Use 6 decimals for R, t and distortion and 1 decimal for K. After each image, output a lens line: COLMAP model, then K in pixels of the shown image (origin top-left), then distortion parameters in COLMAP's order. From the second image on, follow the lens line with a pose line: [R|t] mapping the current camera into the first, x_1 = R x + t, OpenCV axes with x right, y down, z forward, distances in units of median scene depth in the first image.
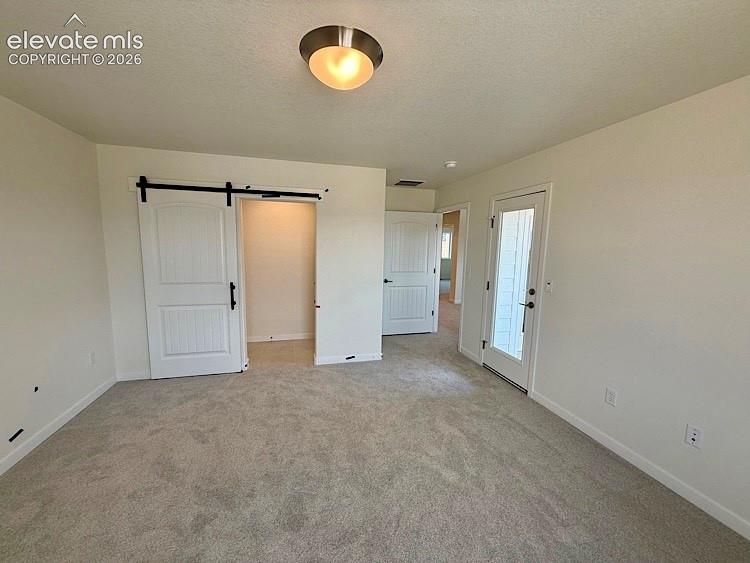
lens RADIAL K [[297.2, 0, 372.1], [0, 297.2, 280.8], [0, 0, 1]] dist [-0.001130, 0.000053]
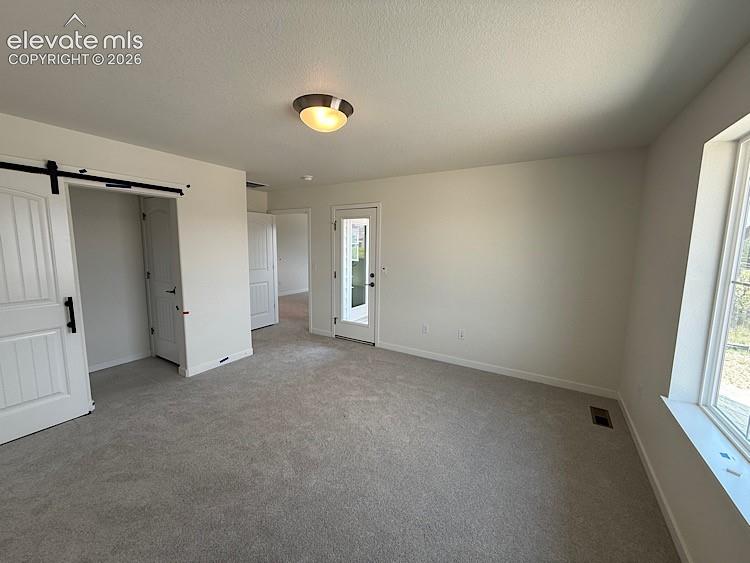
lens RADIAL K [[297.2, 0, 372.1], [0, 297.2, 280.8], [0, 0, 1]] dist [-0.001130, 0.000053]
pose [[0.726908, -0.094129, 0.680253, -0.406055], [0.085181, 0.995271, 0.046696, -0.004922], [-0.681431, 0.024001, 0.731488, -0.061910]]
